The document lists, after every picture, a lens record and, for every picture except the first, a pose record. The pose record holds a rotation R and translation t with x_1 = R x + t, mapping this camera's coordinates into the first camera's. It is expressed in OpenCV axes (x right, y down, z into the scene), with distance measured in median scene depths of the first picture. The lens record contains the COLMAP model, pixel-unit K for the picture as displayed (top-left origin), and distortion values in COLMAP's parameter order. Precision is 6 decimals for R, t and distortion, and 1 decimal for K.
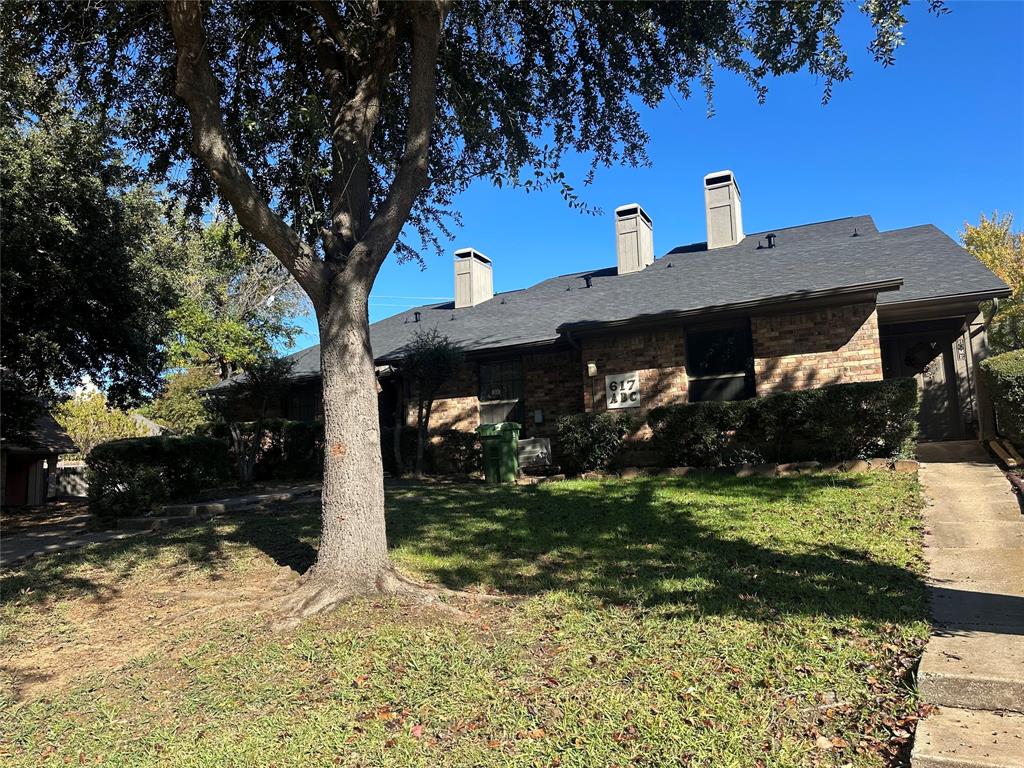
lens RADIAL K [[725.5, 0, 514.0], [0, 725.5, 383.8], [0, 0, 1]] dist [0.062013, -0.041950]
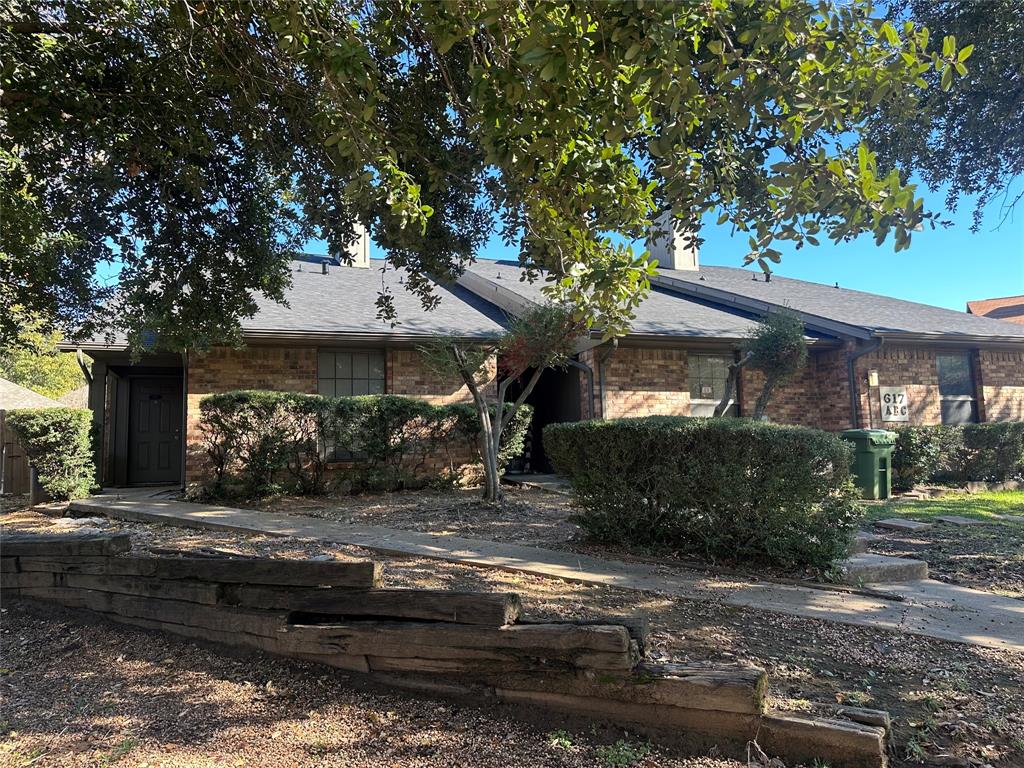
lens RADIAL K [[725.5, 0, 508.5], [0, 725.5, 384.7], [0, 0, 1]] dist [0.062013, -0.041950]
pose [[0.698730, 0.100827, 0.708244, -0.935172], [-0.089934, 0.994544, -0.052860, 0.084353], [-0.709710, -0.026760, 0.703986, 0.672076]]
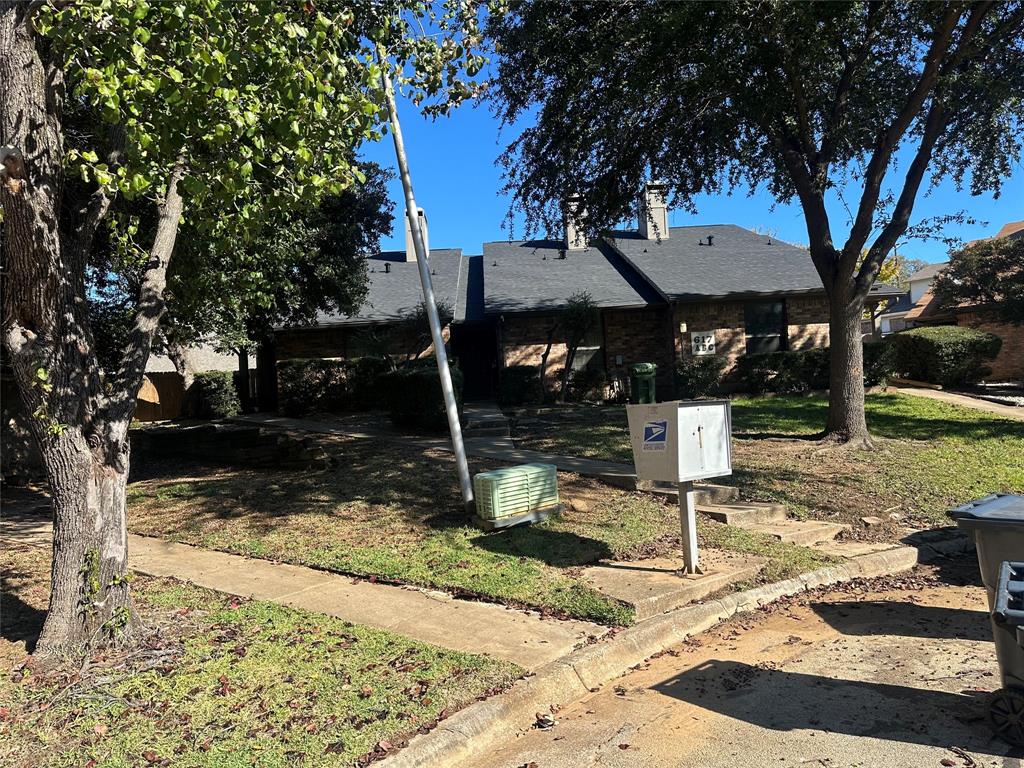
lens RADIAL K [[725.5, 0, 513.7], [0, 725.5, 382.3], [0, 0, 1]] dist [0.062013, -0.041950]
pose [[0.888427, 0.011237, 0.458880, -0.862633], [-0.038734, 0.997970, 0.050553, 0.028954], [-0.457380, -0.062687, 0.887059, -0.127725]]
